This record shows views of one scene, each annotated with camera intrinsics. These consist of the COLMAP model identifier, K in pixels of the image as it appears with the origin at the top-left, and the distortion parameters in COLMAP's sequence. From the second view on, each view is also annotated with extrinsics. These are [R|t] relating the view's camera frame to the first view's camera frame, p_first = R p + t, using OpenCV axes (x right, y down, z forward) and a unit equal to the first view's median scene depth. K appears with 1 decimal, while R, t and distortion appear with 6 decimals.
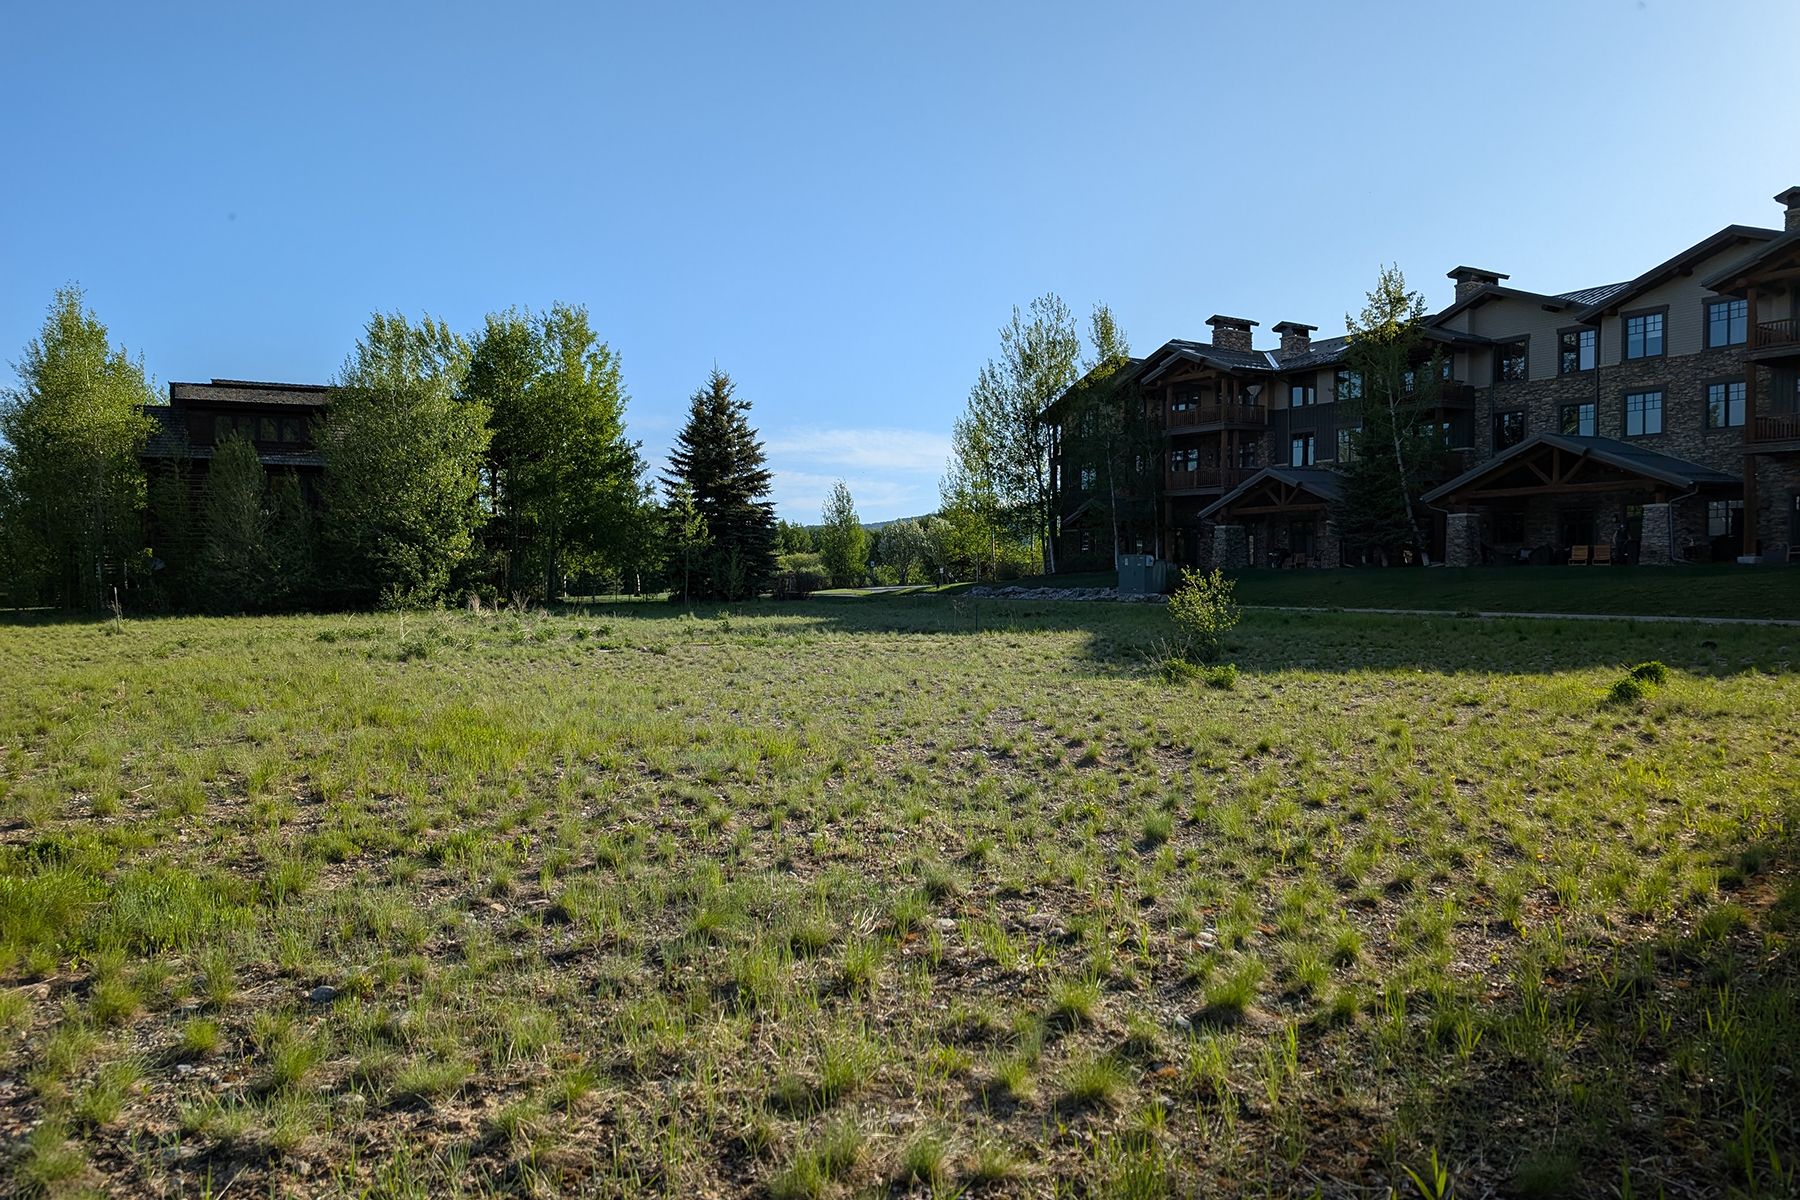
lens RADIAL K [[1287.5, 0, 896.1], [0, 1287.5, 600.5], [0, 0, 1]] dist [0.034981, -0.006274]
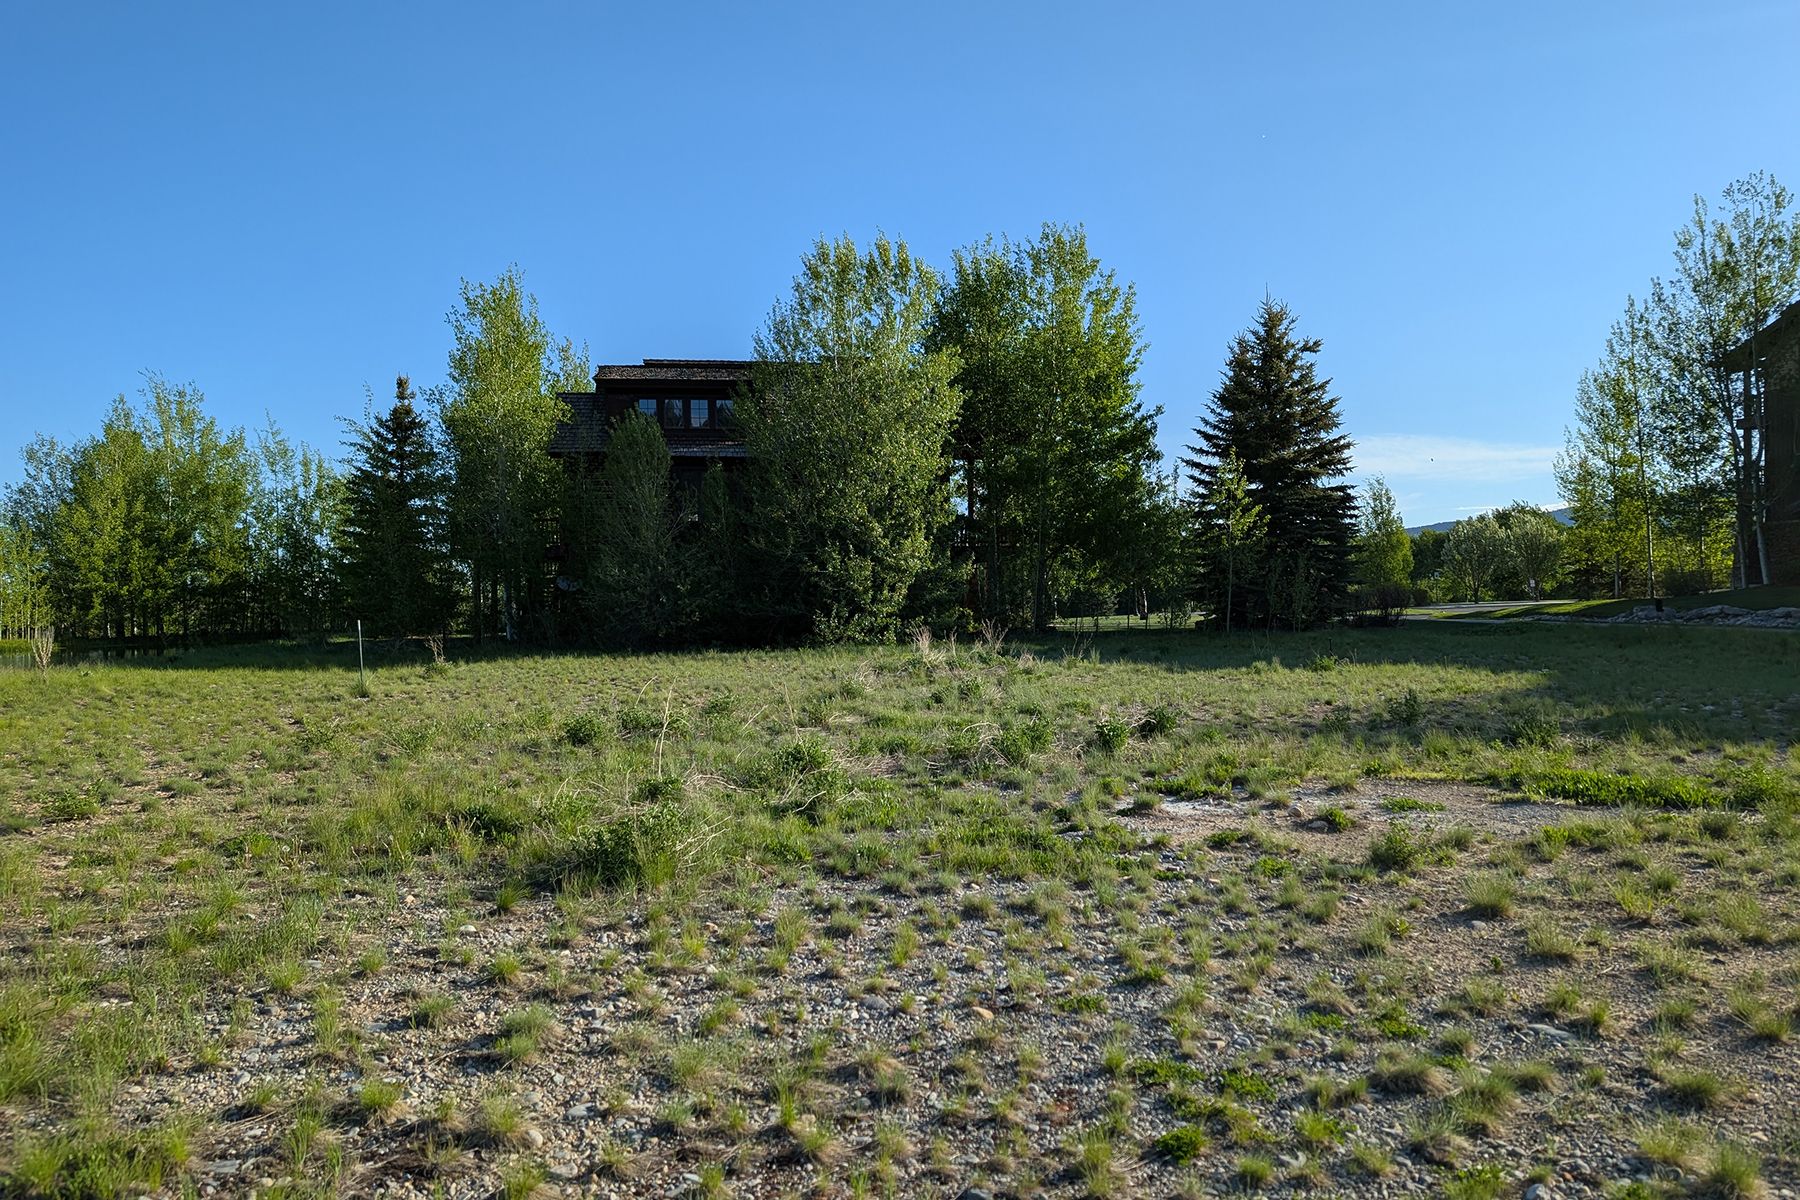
lens RADIAL K [[1287.5, 0, 897.8], [0, 1287.5, 594.9], [0, 0, 1]] dist [0.034981, -0.006274]
pose [[0.933073, -0.008693, -0.359581, -0.077296], [0.002083, 0.999822, -0.018766, -0.005202], [0.359680, 0.016761, 0.932925, 0.278473]]
